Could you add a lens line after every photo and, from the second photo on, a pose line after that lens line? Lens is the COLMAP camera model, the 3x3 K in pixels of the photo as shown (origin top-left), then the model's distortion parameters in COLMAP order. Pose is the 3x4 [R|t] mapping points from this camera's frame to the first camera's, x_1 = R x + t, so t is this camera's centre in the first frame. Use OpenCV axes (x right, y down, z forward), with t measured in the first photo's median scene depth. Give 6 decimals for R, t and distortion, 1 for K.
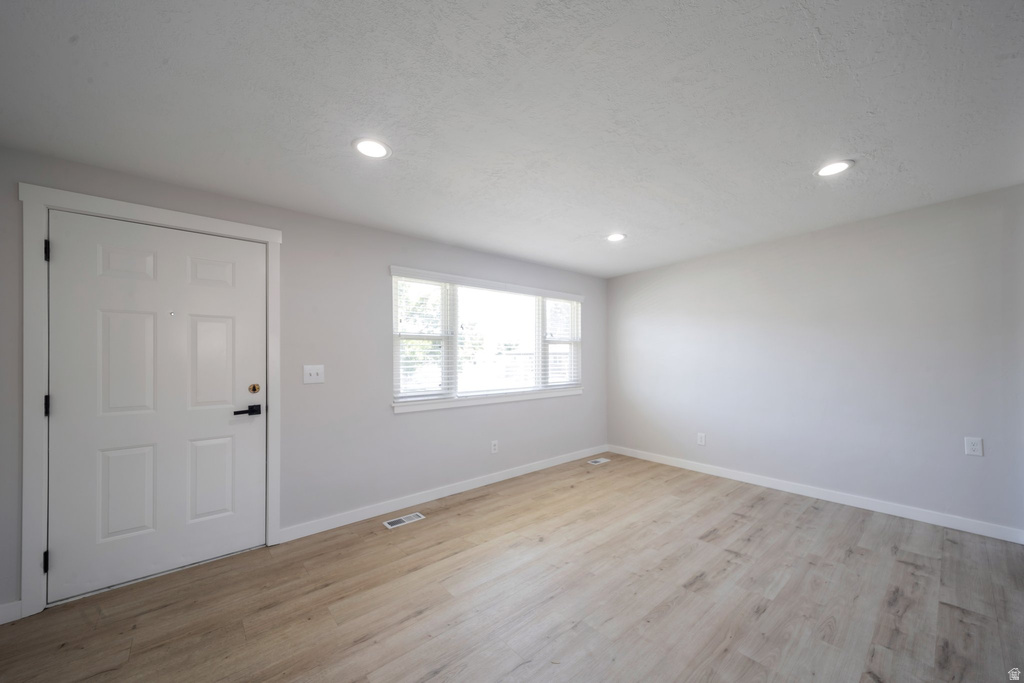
lens RADIAL K [[377.7, 0, 534.2], [0, 377.7, 354.3], [0, 0, 1]] dist [0.008369, 0.000138]
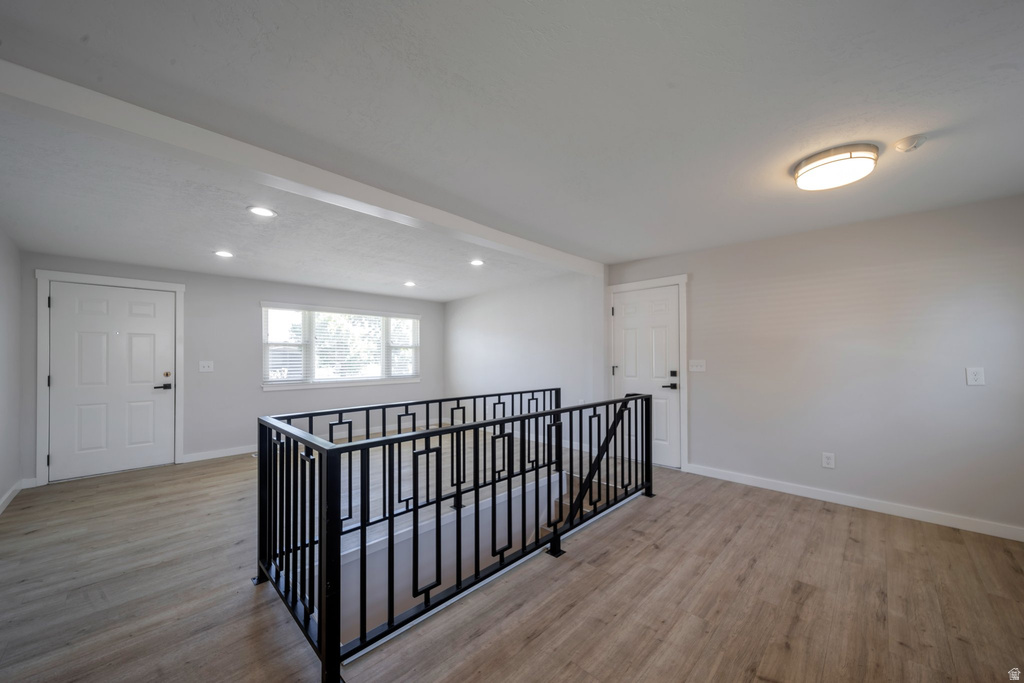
lens RADIAL K [[370.6, 0, 520.3], [0, 370.6, 355.4], [0, 0, 1]] dist [0.014692, -0.000380]
pose [[0.997343, 0.001713, 0.072827, 0.701332], [-0.001713, 0.999999, -0.000066, -0.000626], [-0.072827, -0.000058, 0.997345, -0.781421]]
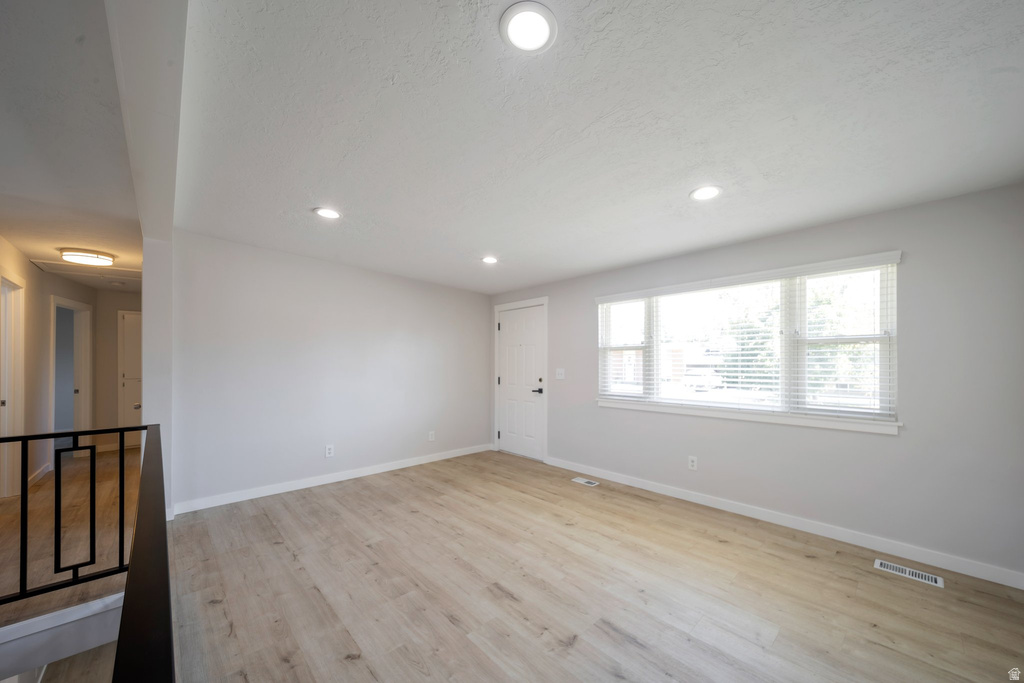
lens RADIAL K [[378.0, 0, 536.3], [0, 378.0, 359.5], [0, 0, 1]] dist [0.011607, -0.000181]
pose [[0.043482, -0.008377, -0.999019, 1.093867], [0.005332, 0.999953, -0.008153, 0.000406], [0.999040, -0.004973, 0.043525, 0.802690]]
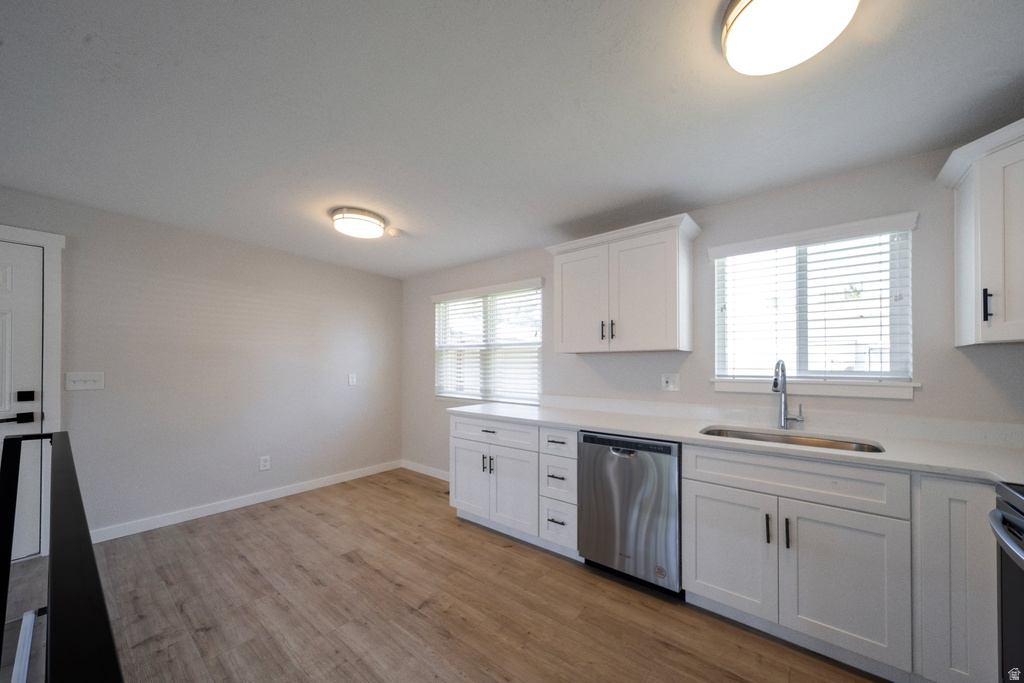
lens RADIAL K [[378.0, 0, 536.3], [0, 378.0, 359.5], [0, 0, 1]] dist [0.011607, -0.000181]
pose [[-0.170036, 0.016414, 0.985301, 0.334109], [0.001437, 0.999864, -0.016408, 0.001612], [-0.985437, -0.001374, -0.170037, -0.368338]]
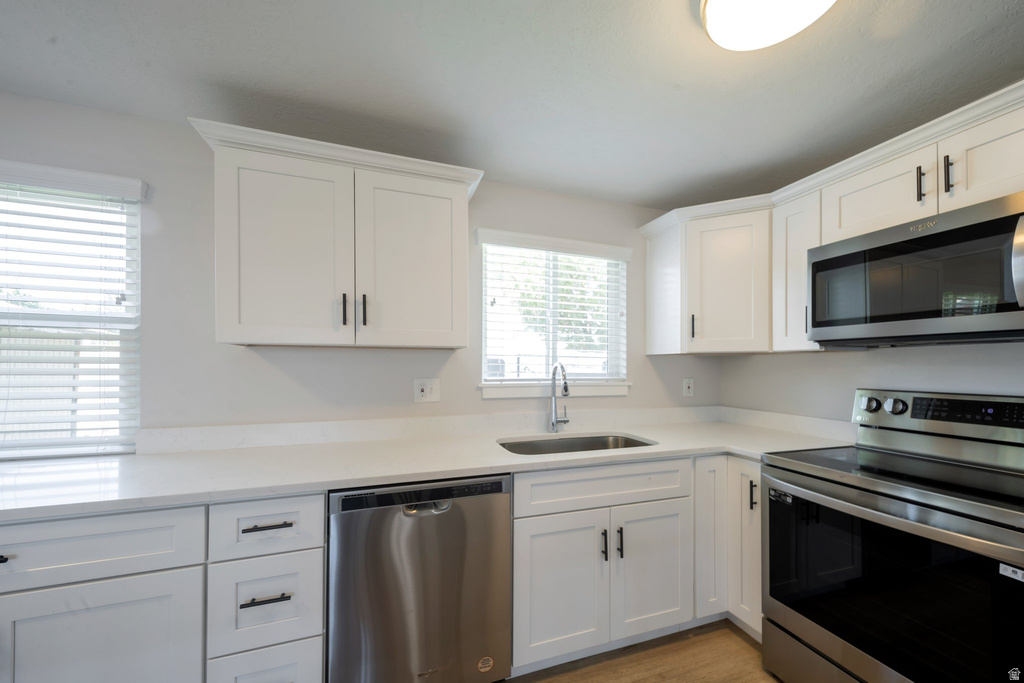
lens RADIAL K [[370.3, 0, 523.1], [0, 370.3, 364.9], [0, 0, 1]] dist [0.001562, 0.000002]
pose [[-0.925630, 0.001564, 0.378428, 0.782411], [-0.001317, 0.999972, -0.007356, 0.000564], [-0.378429, -0.007307, -0.925602, -0.285984]]
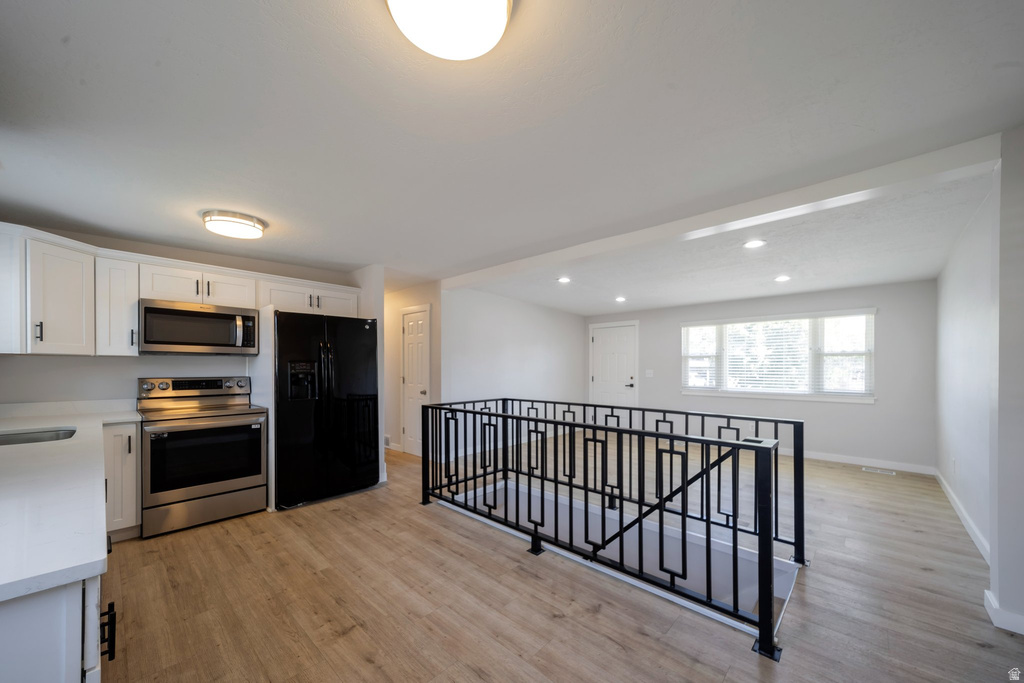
lens RADIAL K [[377.2, 0, 530.8], [0, 377.2, 366.7], [0, 0, 1]] dist [0.000551, -0.000006]
pose [[0.106539, -0.000144, -0.994308, 1.765607], [0.002363, 0.999997, 0.000109, 0.003672], [0.994306, -0.002361, 0.106539, -0.038190]]
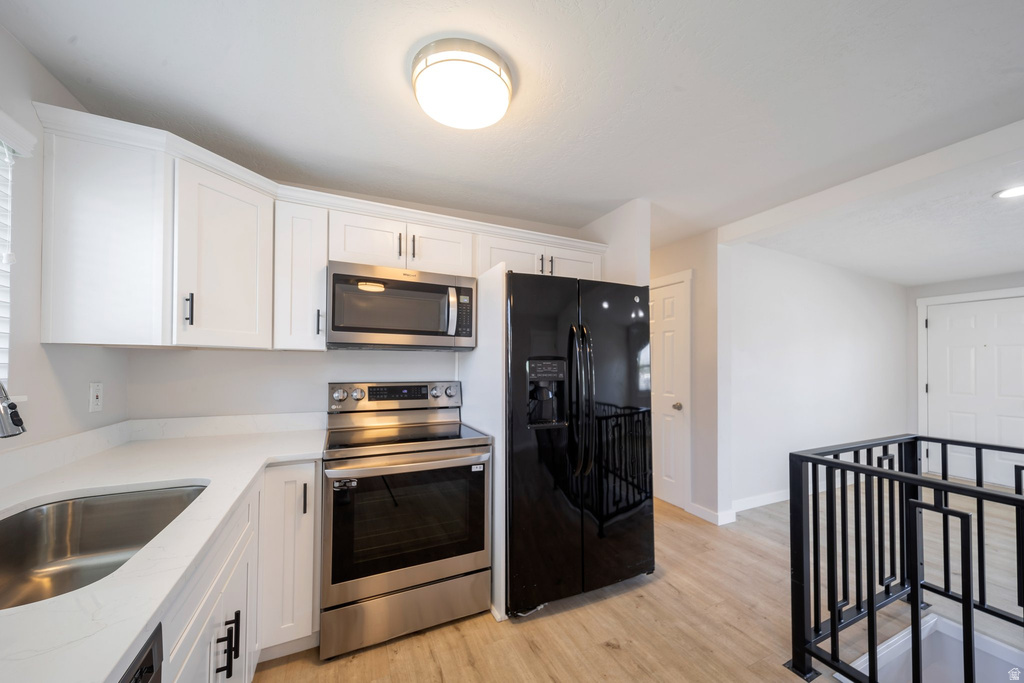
lens RADIAL K [[384.0, 0, 551.7], [0, 384.0, 358.7], [0, 0, 1]] dist [-0.000877, -0.000186]
pose [[-0.233226, -0.015886, -0.972293, 1.163508], [-0.003230, 0.999874, -0.015562, -0.004090], [0.972417, -0.000489, -0.233248, -0.467189]]
